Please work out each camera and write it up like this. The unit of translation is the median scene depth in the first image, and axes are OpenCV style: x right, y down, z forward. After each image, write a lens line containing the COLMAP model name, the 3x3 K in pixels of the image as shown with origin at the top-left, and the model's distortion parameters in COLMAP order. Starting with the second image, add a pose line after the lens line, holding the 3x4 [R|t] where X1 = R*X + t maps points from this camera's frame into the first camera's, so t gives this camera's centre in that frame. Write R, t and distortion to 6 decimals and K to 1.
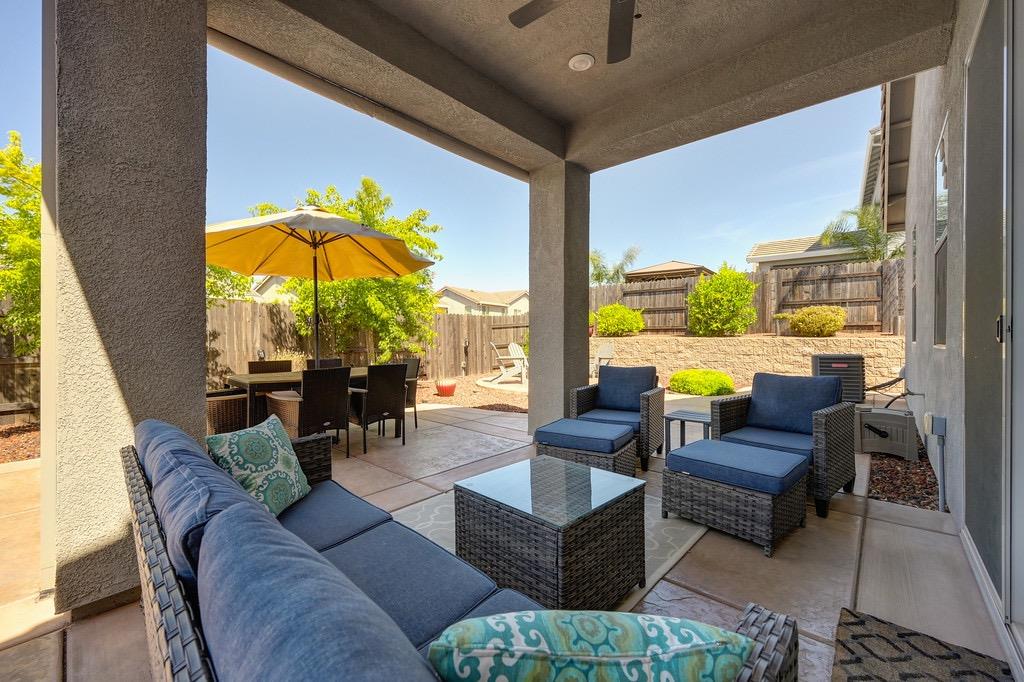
lens RADIAL K [[404.8, 0, 515.4], [0, 404.8, 342.3], [0, 0, 1]] dist [-0.003494, 0.000987]
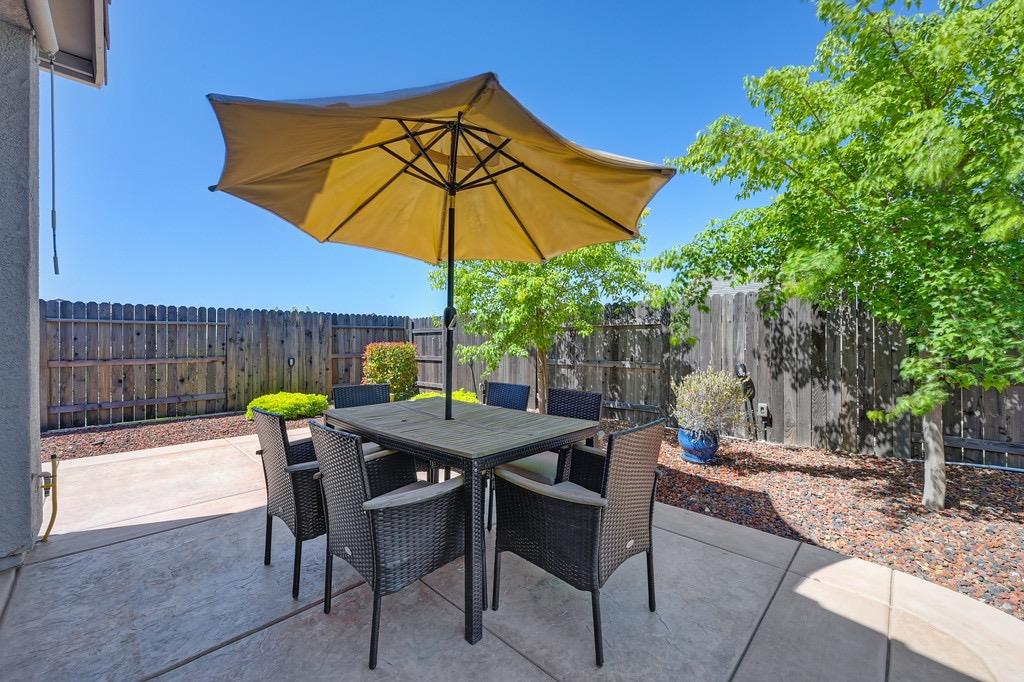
lens RADIAL K [[404.8, 0, 508.6], [0, 404.8, 343.4], [0, 0, 1]] dist [-0.003494, 0.000987]
pose [[-0.031977, 0.008960, -0.999448, 0.025657], [-0.009822, 0.999909, 0.009278, -0.011963], [0.999440, 0.010113, -0.031886, 0.430771]]
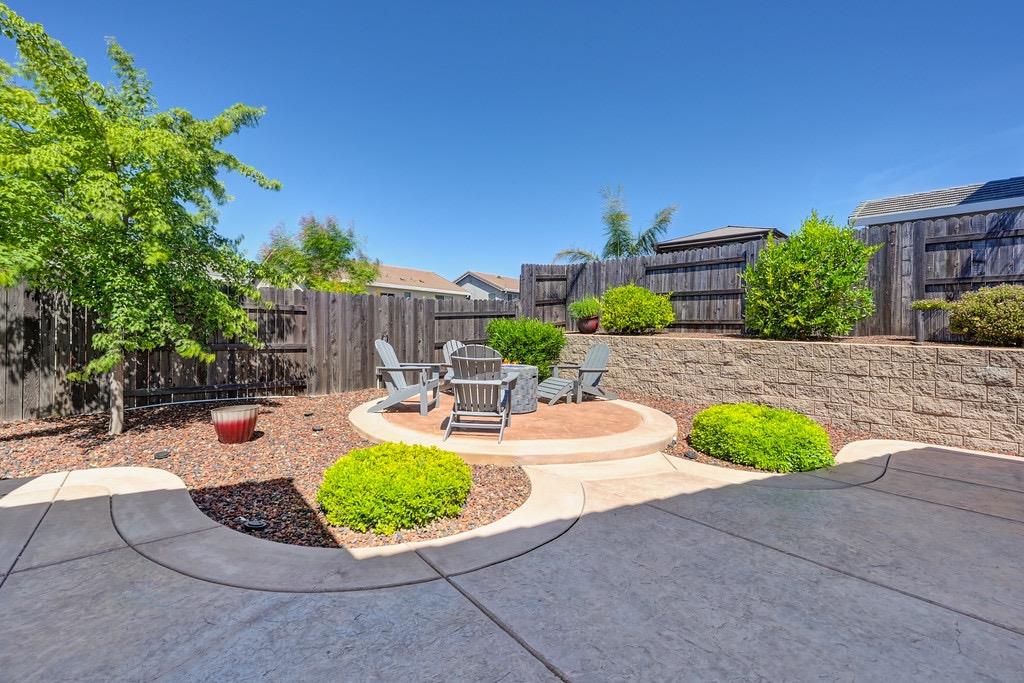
lens RADIAL K [[425.2, 0, 504.4], [0, 425.2, 324.7], [0, 0, 1]] dist [-0.001801, 0.000407]
pose [[0.988634, 0.021331, -0.148824, 0.182319], [-0.024940, 0.999437, -0.022423, -0.011046], [0.148262, 0.025880, 0.988609, 0.350045]]
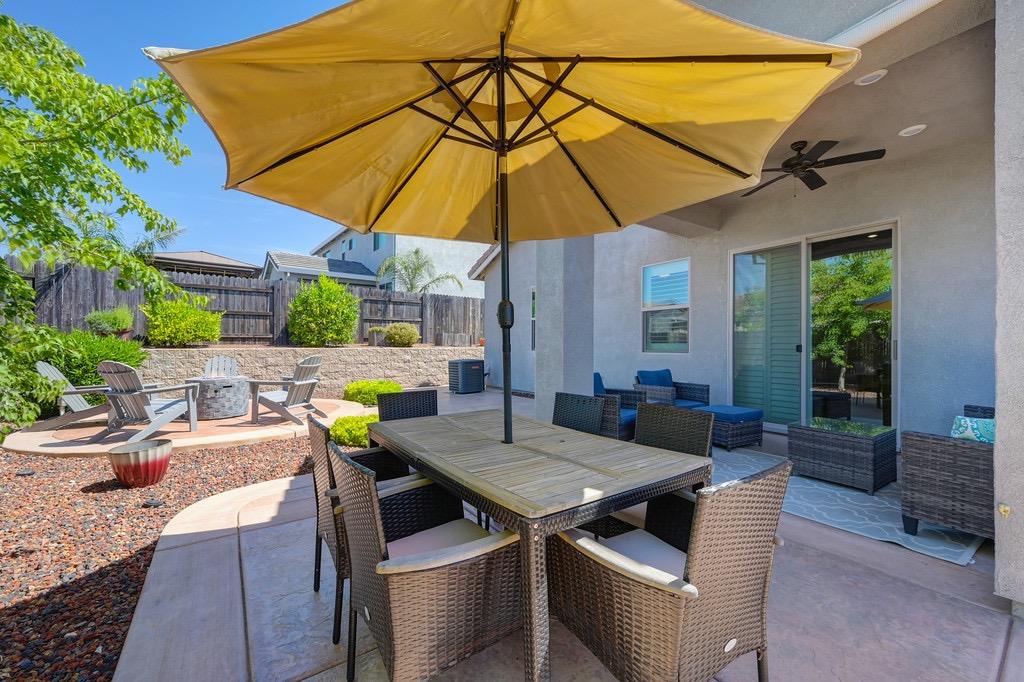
lens RADIAL K [[404.8, 0, 511.2], [0, 404.8, 344.5], [0, 0, 1]] dist [-0.003494, 0.000987]
pose [[0.221262, 0.003277, 0.975209, -0.371514], [0.011768, 0.999913, -0.006030, -0.009105], [-0.975143, 0.012811, 0.221204, 0.347482]]
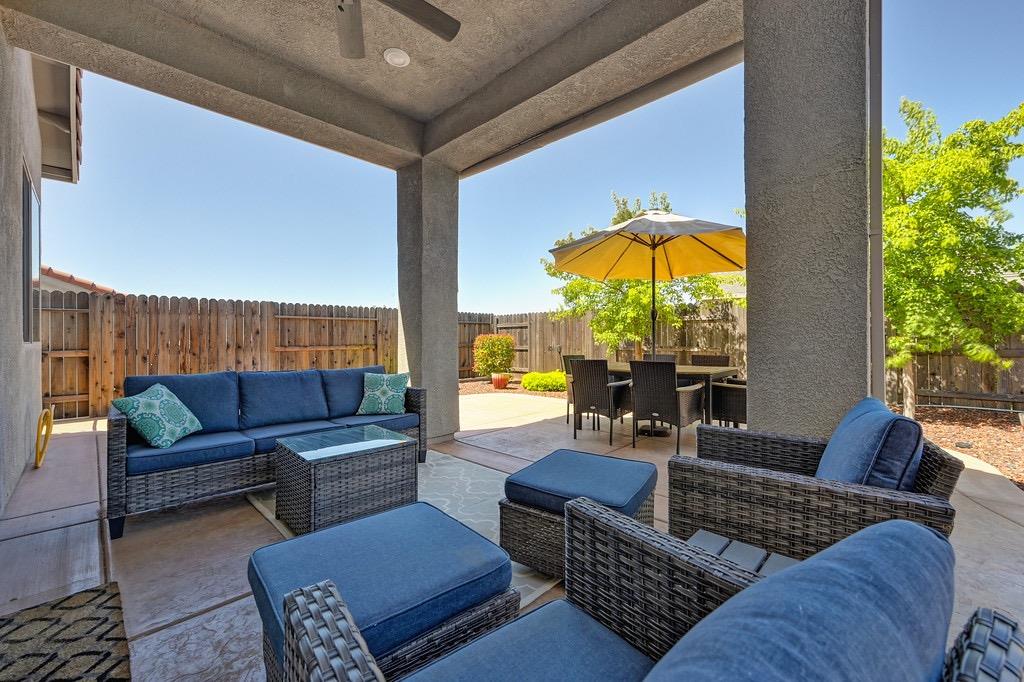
lens RADIAL K [[404.8, 0, 510.7], [0, 404.8, 341.6], [0, 0, 1]] dist [-0.003494, 0.000987]
pose [[-0.023315, 0.012725, -0.999647, 0.227794], [-0.008537, 0.999880, 0.012927, -0.000403], [0.999692, 0.008835, -0.023204, 0.254823]]
